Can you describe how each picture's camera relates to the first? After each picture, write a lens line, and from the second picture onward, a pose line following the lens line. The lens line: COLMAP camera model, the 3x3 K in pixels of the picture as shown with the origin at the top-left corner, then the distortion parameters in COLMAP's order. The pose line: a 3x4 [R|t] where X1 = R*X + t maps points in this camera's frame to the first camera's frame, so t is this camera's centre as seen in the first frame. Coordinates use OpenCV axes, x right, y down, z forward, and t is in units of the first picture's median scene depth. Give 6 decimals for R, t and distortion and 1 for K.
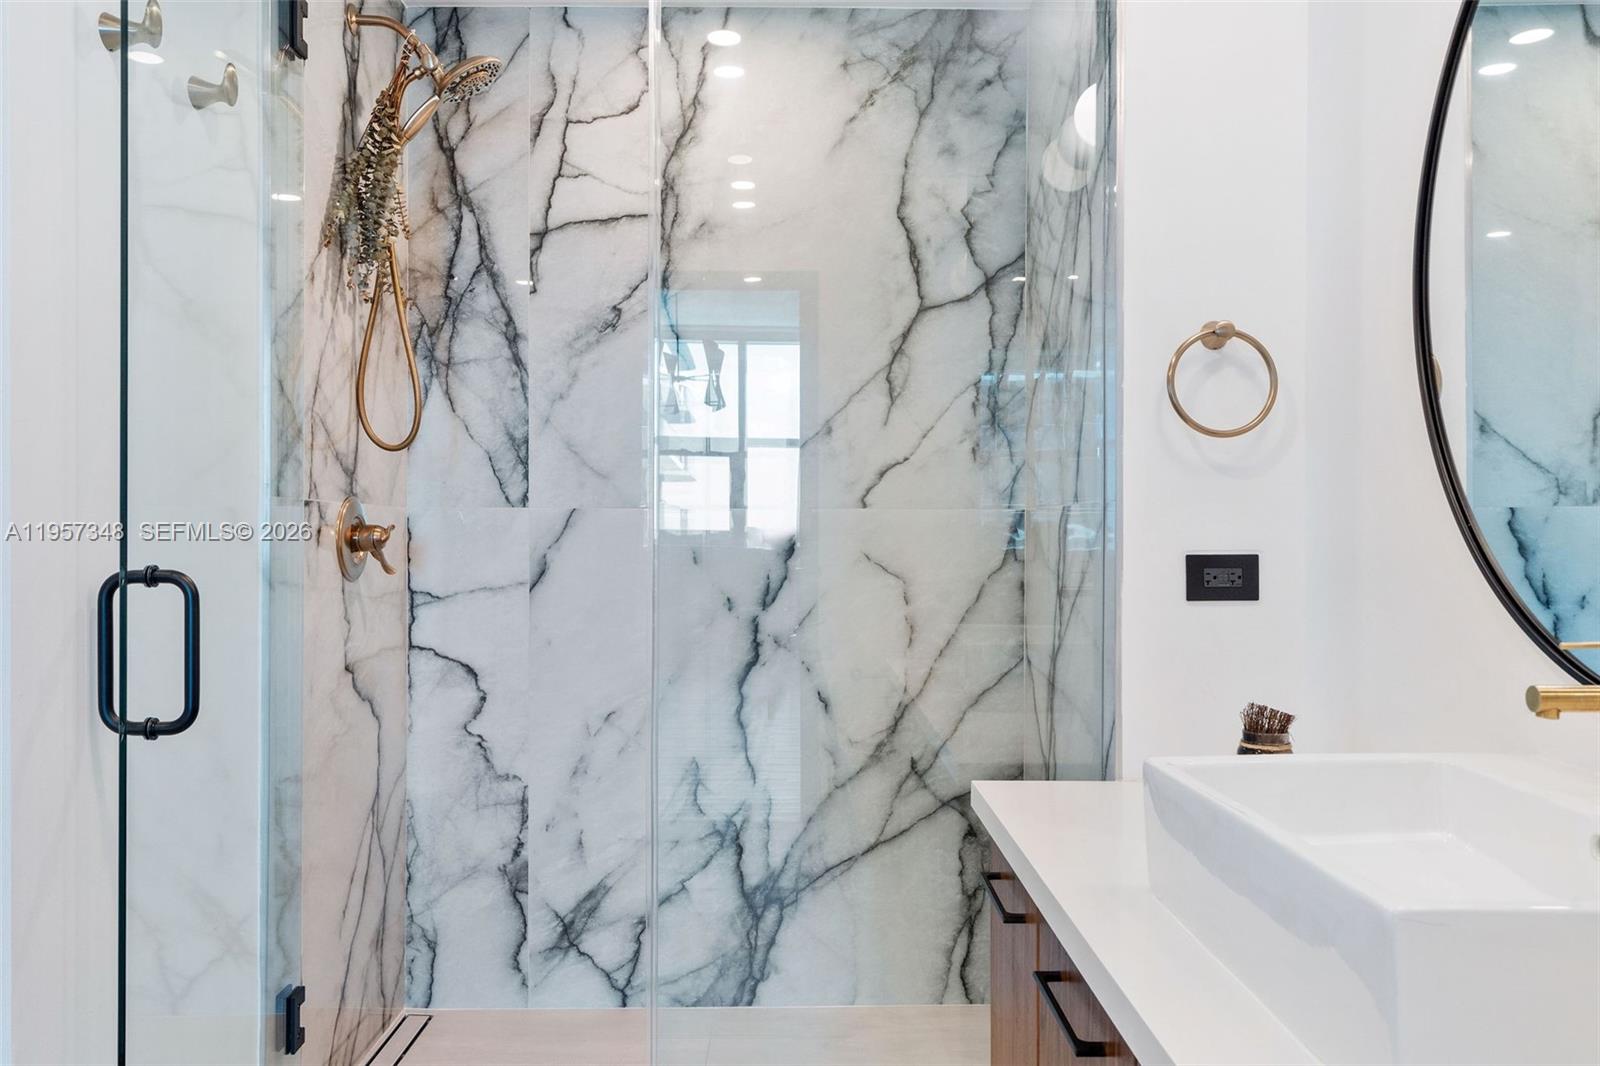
lens RADIAL K [[1223.1, 0, 797.4], [0, 1223.1, 536.6], [0, 0, 1]] dist [0.003062, 0.001515]
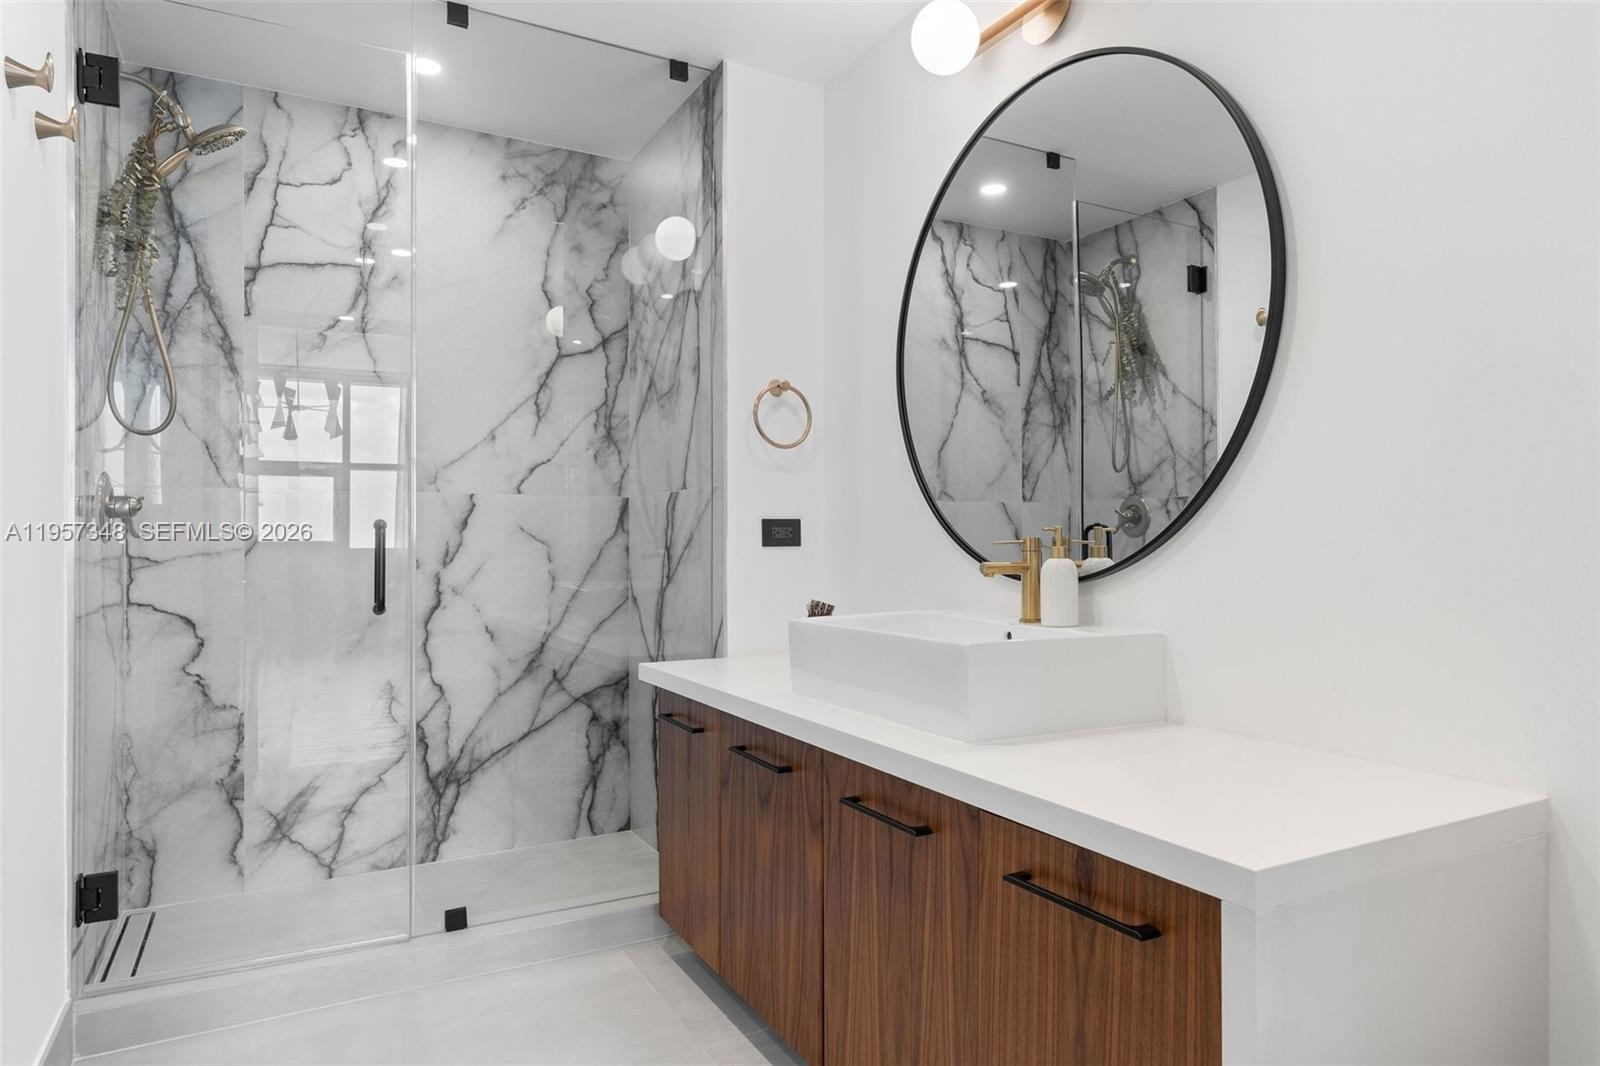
lens RADIAL K [[951.9, 0, 805.7], [0, 951.9, 543.9], [0, 0, 1]] dist [-0.005744, -0.000688]
pose [[0.877360, -0.005003, 0.479807, -0.181628], [0.005398, 0.999985, 0.000557, 0.035122], [-0.479803, 0.002102, 0.877374, -0.117318]]
